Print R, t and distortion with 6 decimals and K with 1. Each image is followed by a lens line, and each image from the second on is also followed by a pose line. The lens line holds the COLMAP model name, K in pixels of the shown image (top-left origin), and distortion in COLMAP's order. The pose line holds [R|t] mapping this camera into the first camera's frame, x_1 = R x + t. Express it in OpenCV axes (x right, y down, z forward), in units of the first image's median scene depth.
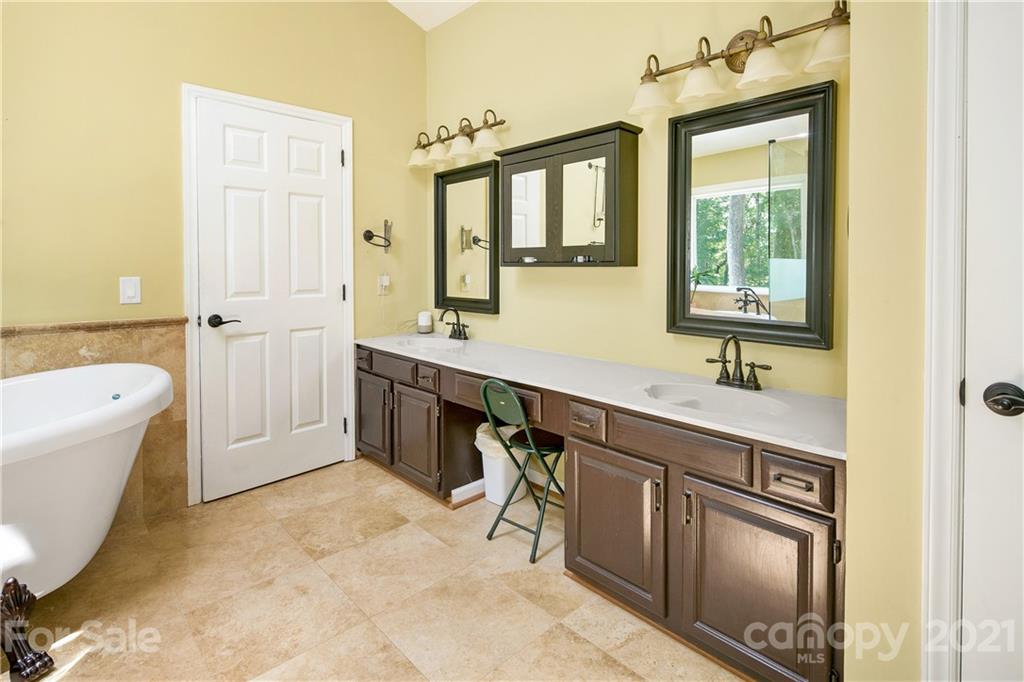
lens RADIAL K [[502.6, 0, 513.3], [0, 502.6, 277.0], [0, 0, 1]] dist [-0.001173, -0.000602]
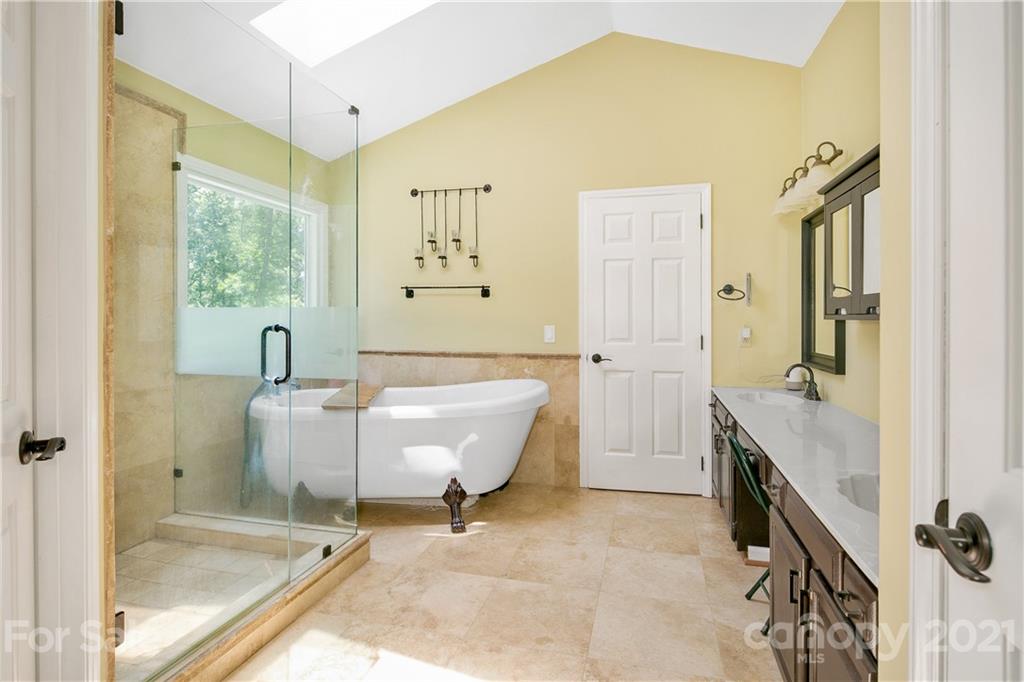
lens RADIAL K [[514.0, 0, 527.4], [0, 514.0, 324.6], [0, 0, 1]] dist [0.001680, 0.000212]
pose [[0.536989, 0.011139, -0.843516, 0.514508], [-0.018097, 0.999835, 0.001683, -0.004343], [0.843395, 0.014361, 0.537102, 0.085917]]
